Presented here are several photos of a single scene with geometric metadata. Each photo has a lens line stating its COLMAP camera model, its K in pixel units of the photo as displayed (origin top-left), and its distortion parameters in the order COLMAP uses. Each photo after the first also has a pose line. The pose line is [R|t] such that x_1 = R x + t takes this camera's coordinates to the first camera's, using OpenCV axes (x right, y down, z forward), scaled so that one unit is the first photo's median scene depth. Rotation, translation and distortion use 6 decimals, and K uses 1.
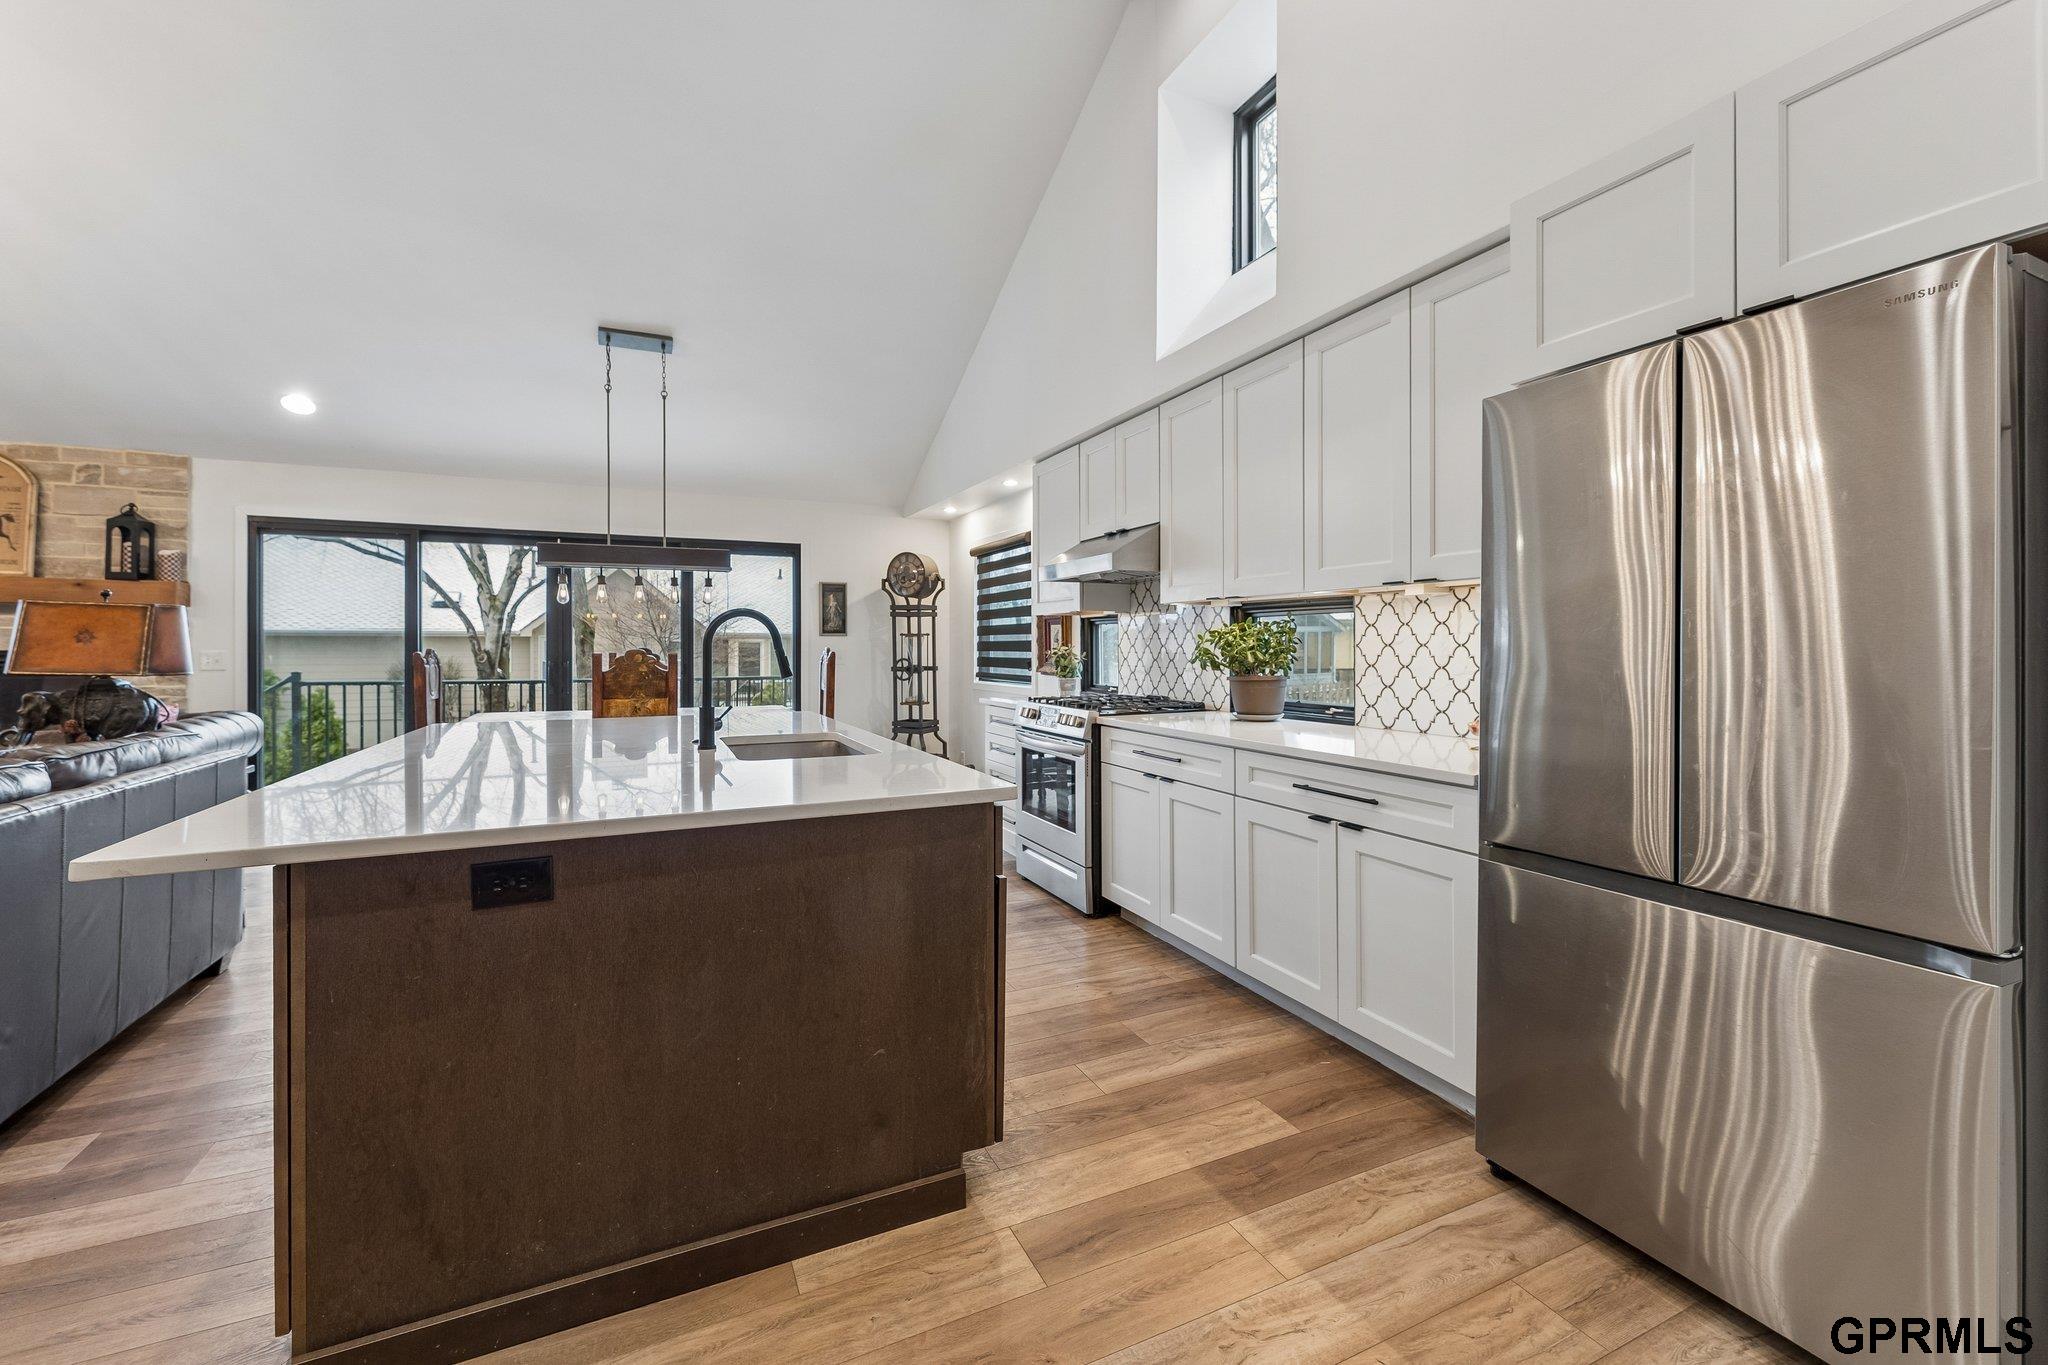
lens RADIAL K [[838.0, 0, 1014.6], [0, 838.0, 651.5], [0, 0, 1]] dist [0.003704, -0.000967]
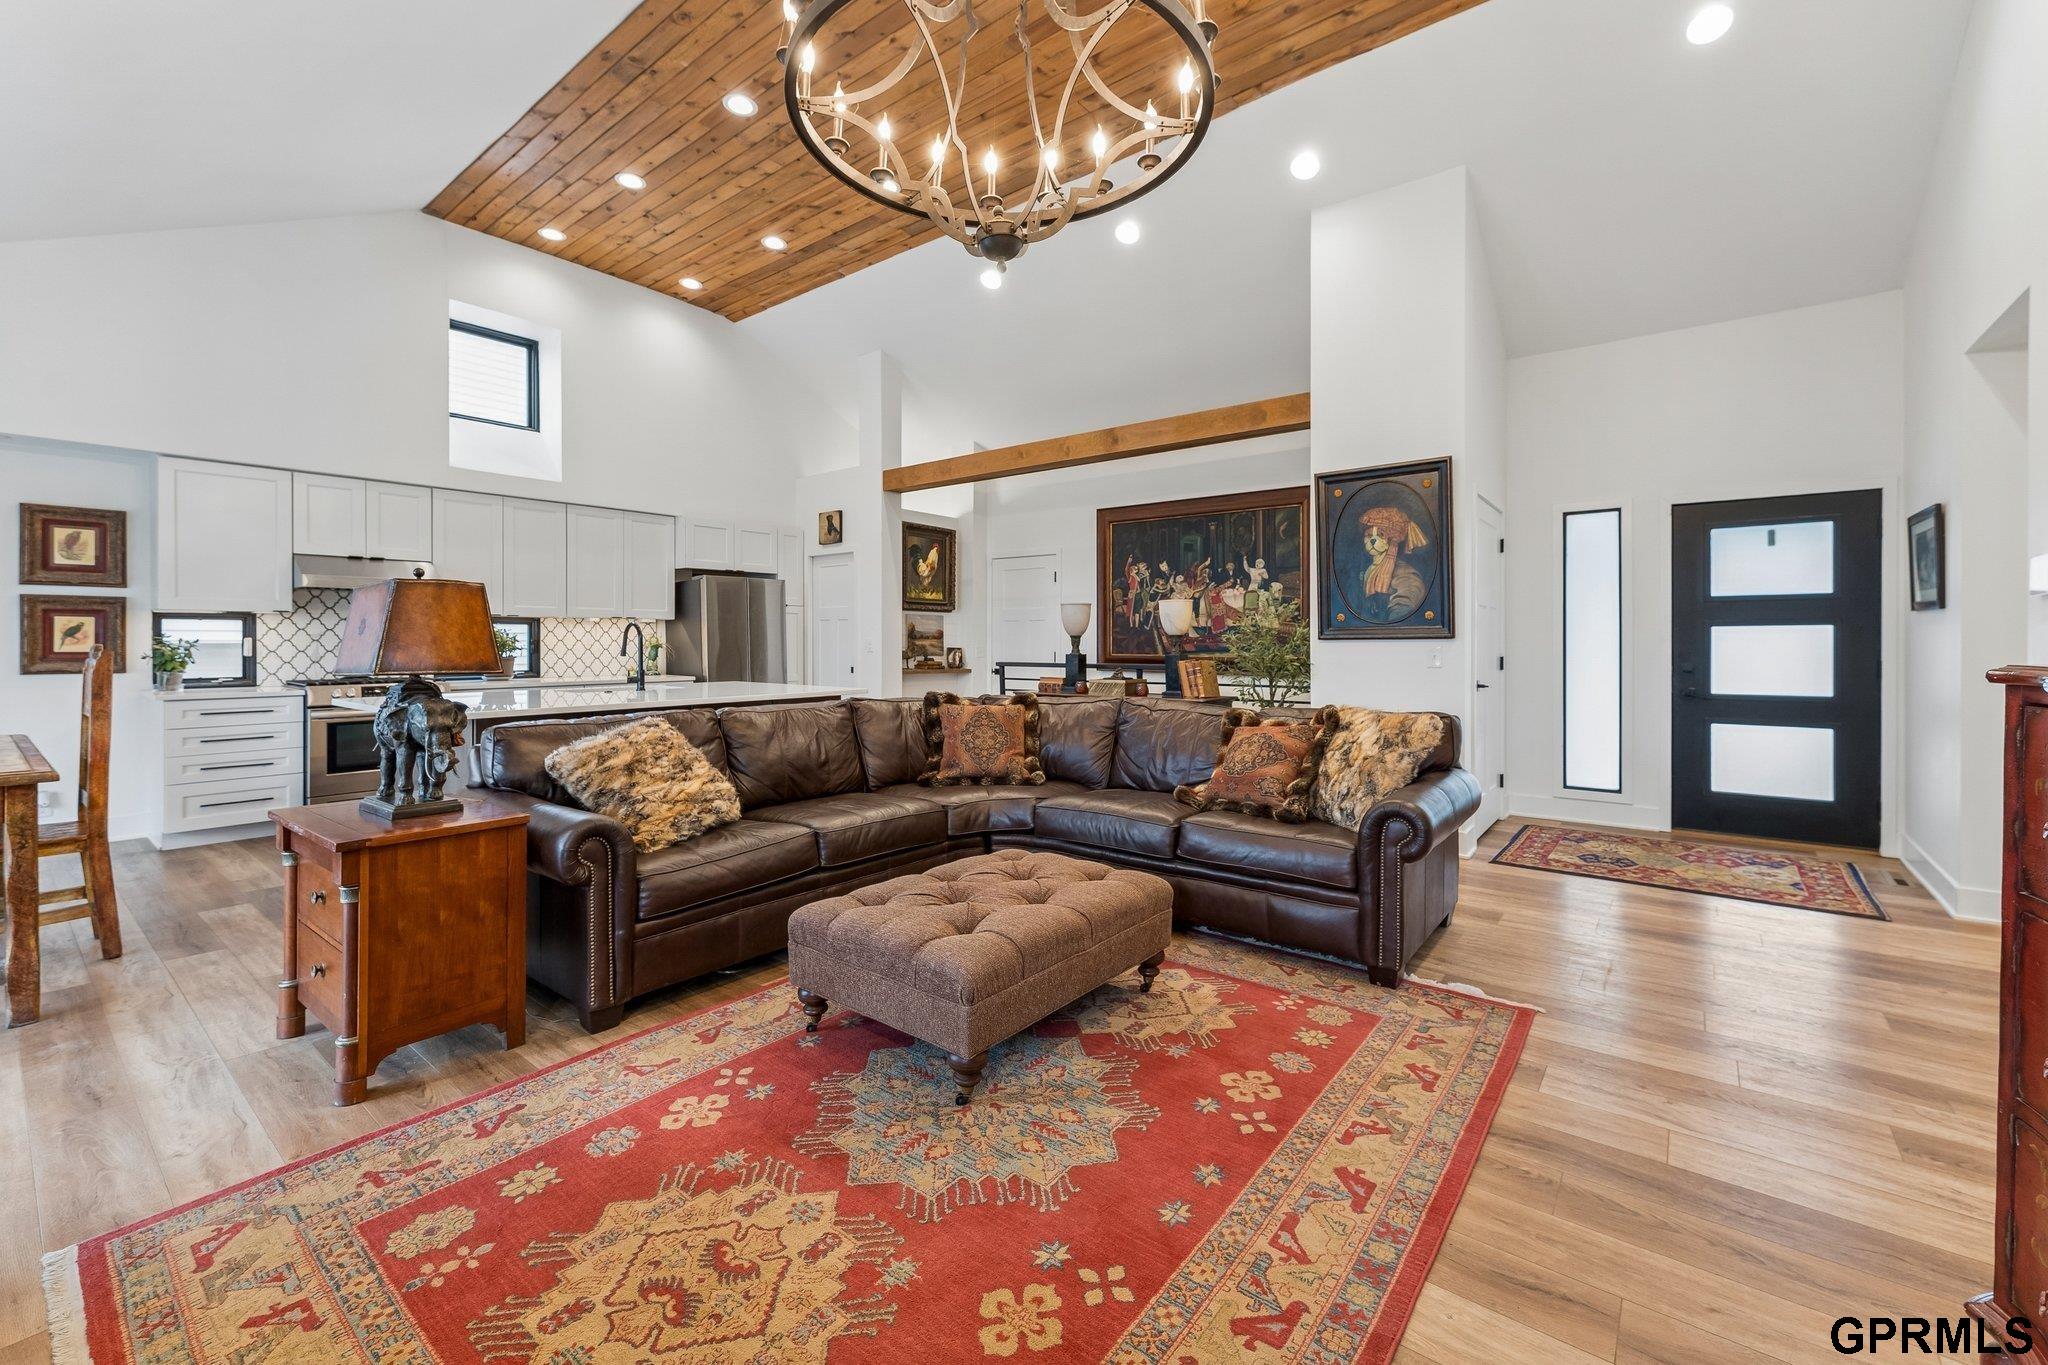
lens RADIAL K [[838.0, 0, 1033.8], [0, 838.0, 640.0], [0, 0, 1]] dist [0.003704, -0.000967]
pose [[-0.465786, 0.001896, 0.884896, -1.308454], [0.005984, 0.999982, 0.001007, -0.002408], [-0.884877, 0.005764, -0.465788, 0.544032]]
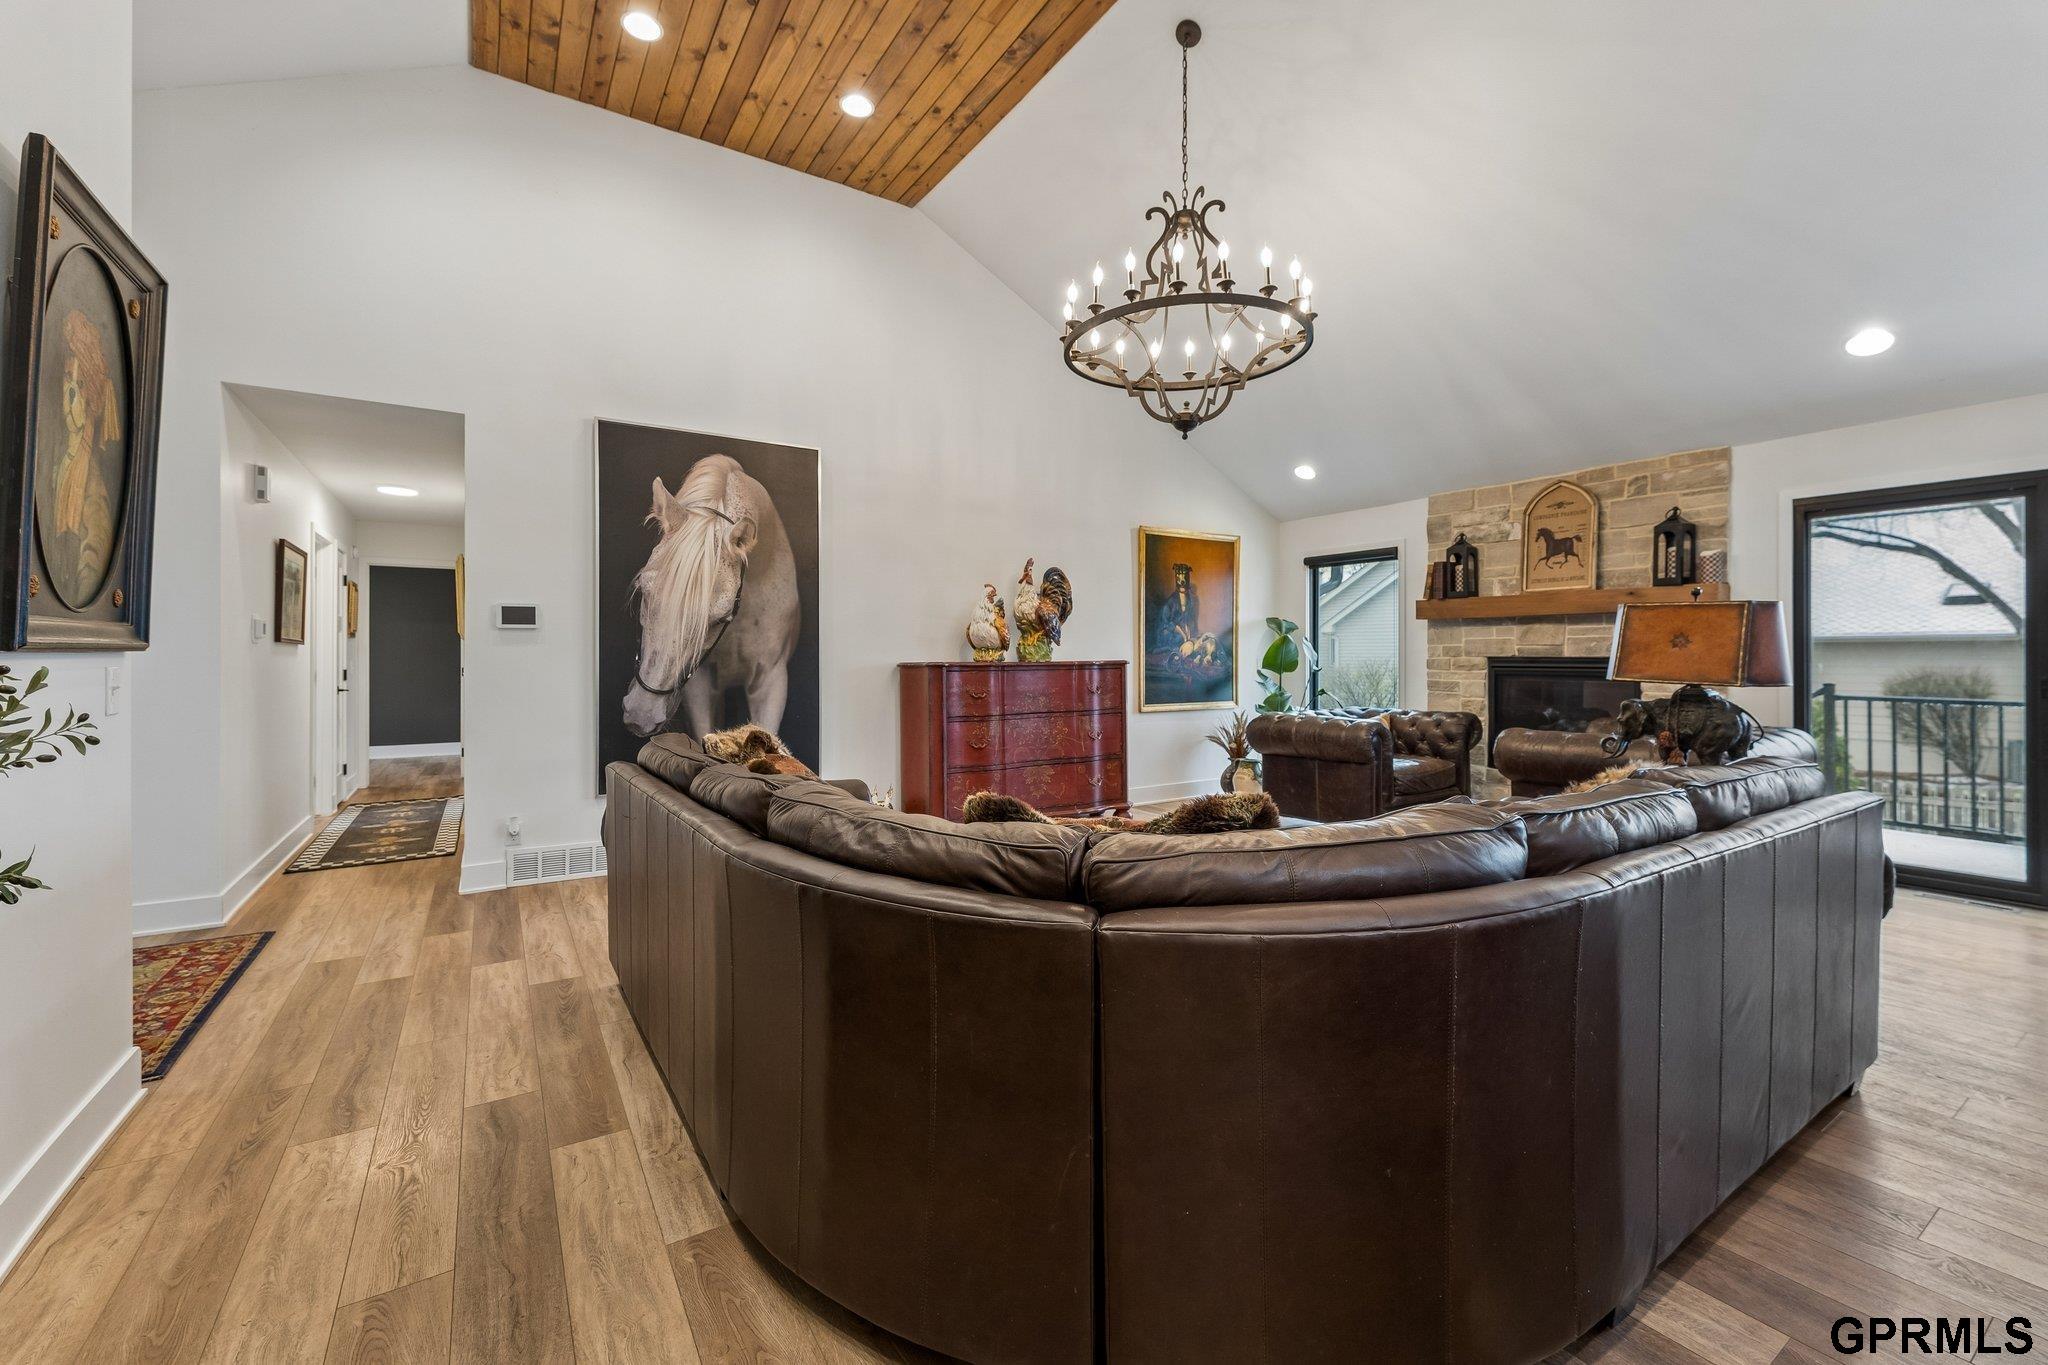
lens RADIAL K [[838.0, 0, 1034.6], [0, 838.0, 655.6], [0, 0, 1]] dist [0.003704, -0.000967]
pose [[0.157372, -0.001452, -0.987538, -0.201021], [-0.003323, 0.999992, -0.001999, 0.001375], [0.987534, 0.003596, 0.157366, 0.107703]]
